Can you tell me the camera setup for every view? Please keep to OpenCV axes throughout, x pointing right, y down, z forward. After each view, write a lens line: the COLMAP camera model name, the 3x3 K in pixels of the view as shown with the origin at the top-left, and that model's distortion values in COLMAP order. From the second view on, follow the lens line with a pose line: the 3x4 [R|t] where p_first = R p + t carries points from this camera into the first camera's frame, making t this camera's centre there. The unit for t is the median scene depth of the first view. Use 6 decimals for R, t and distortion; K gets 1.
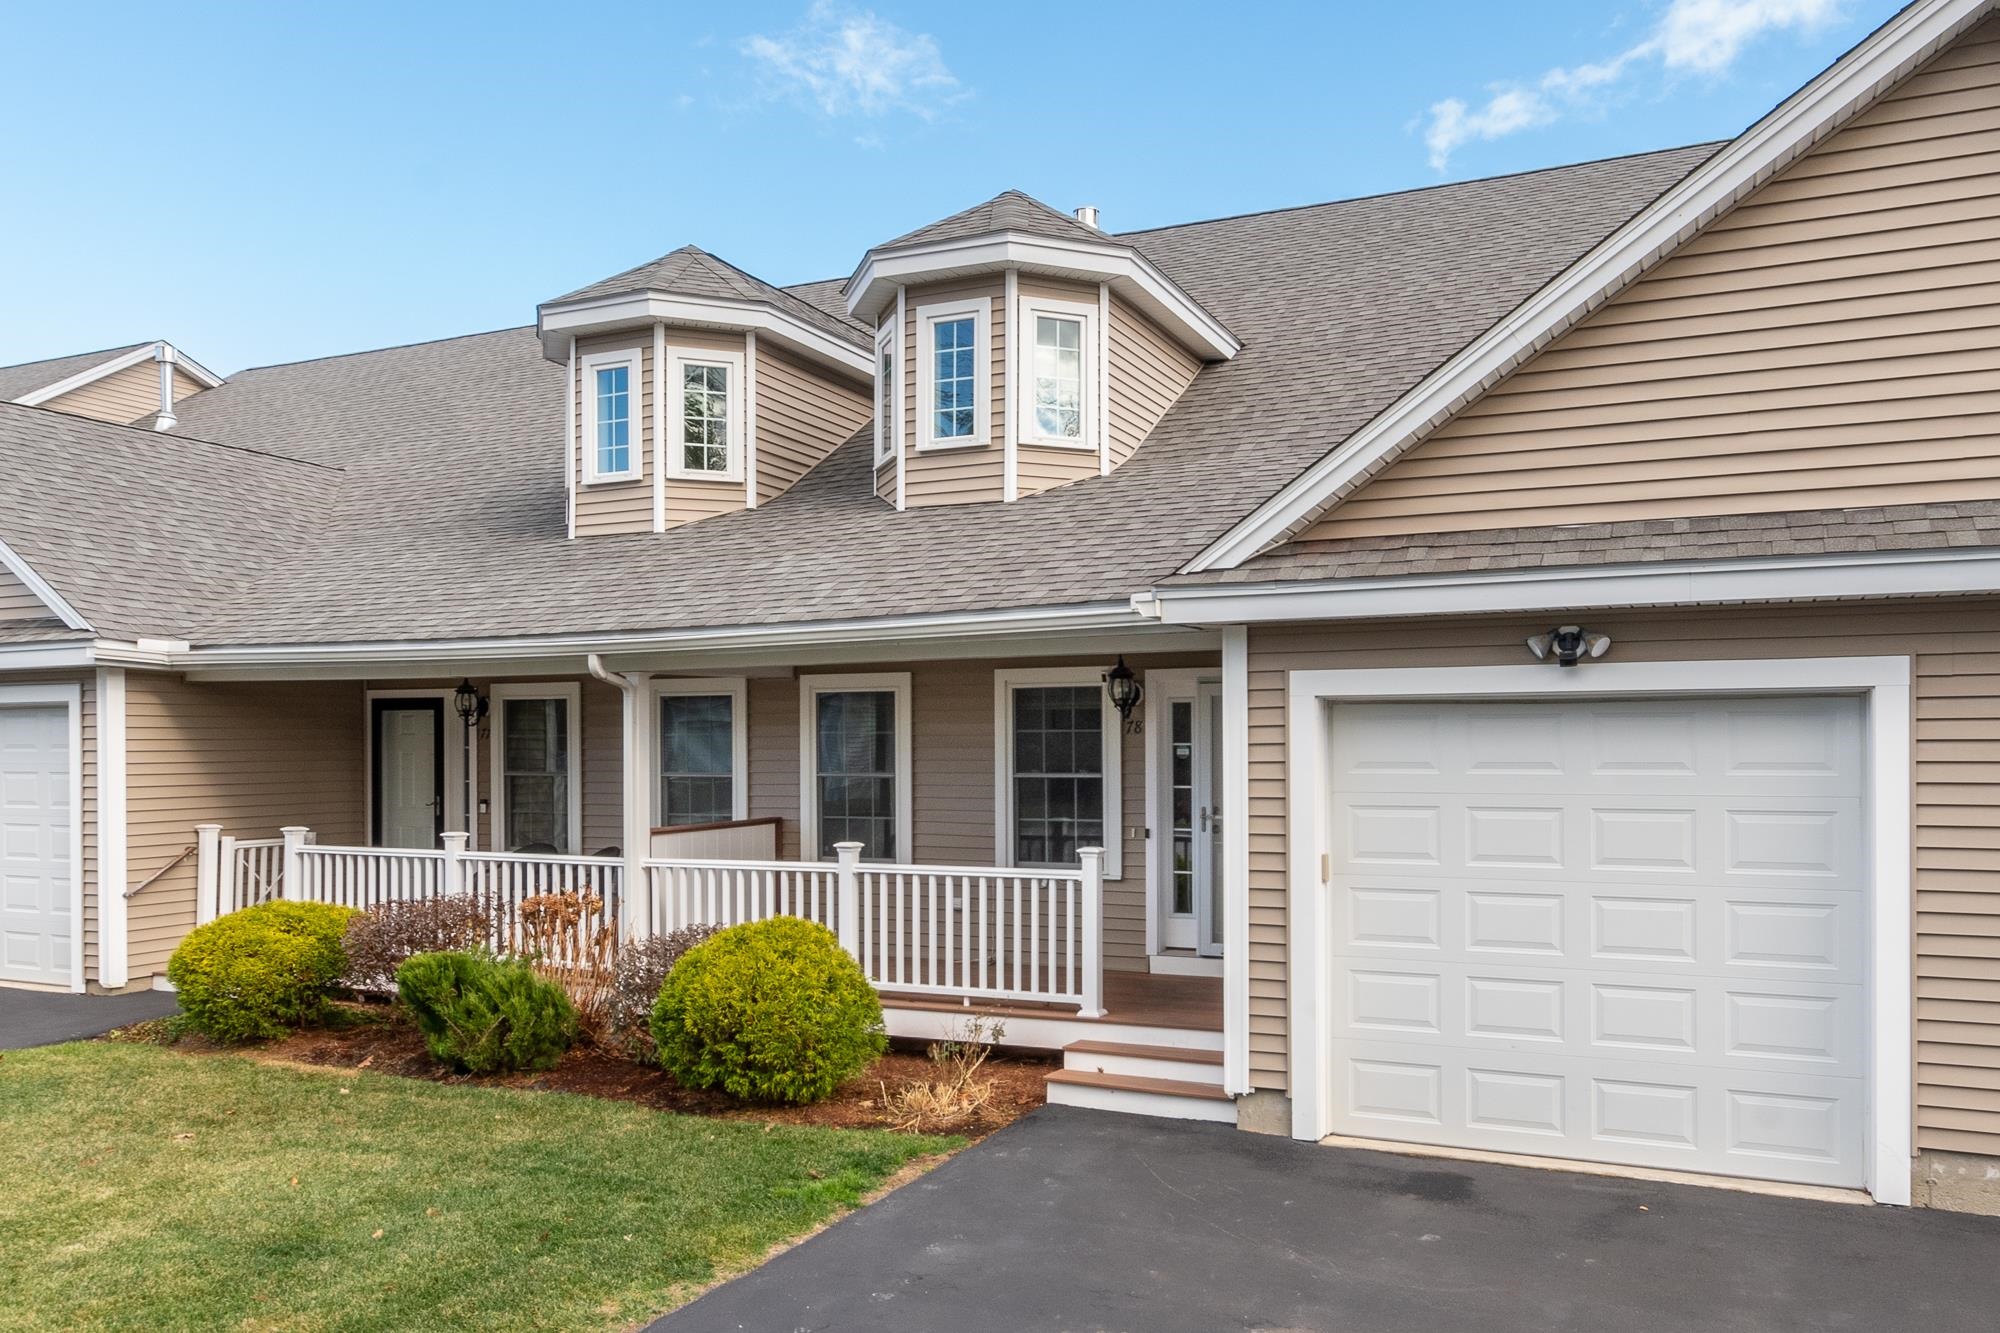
lens RADIAL K [[1410.9, 0, 1000.6], [0, 1410.9, 763.8], [0, 0, 1]] dist [-0.001192, -0.000340]
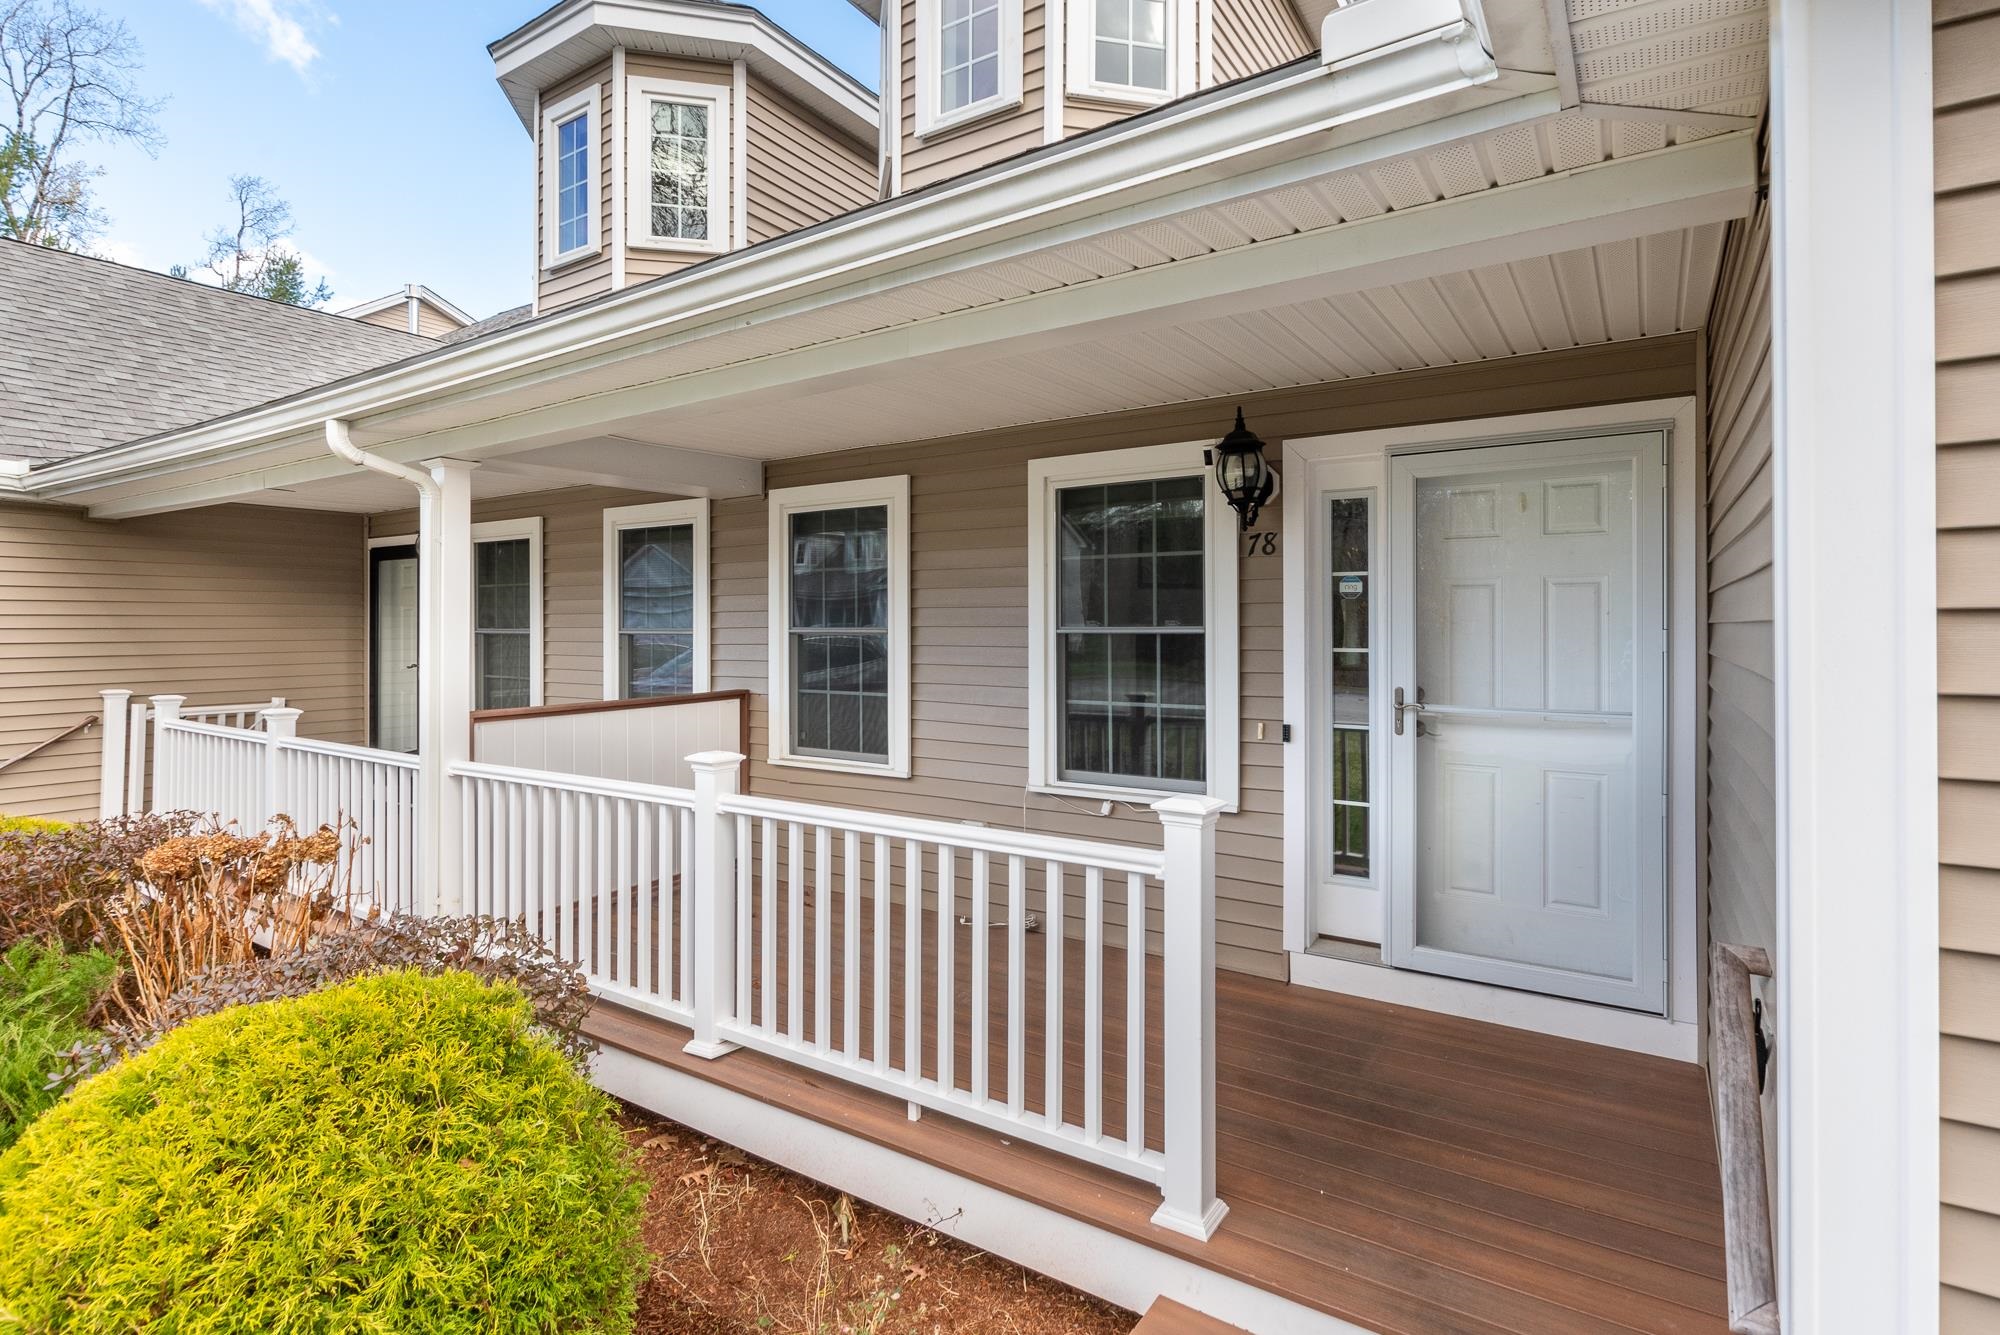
lens RADIAL K [[962.3, 0, 1009.4], [0, 962.3, 625.1], [0, 0, 1]] dist [0.000301, 0.000025]
pose [[0.993677, 0.001879, -0.112259, 0.037186], [-0.002999, 0.999947, -0.009807, 0.010585], [0.112235, 0.010081, 0.993631, 0.602637]]
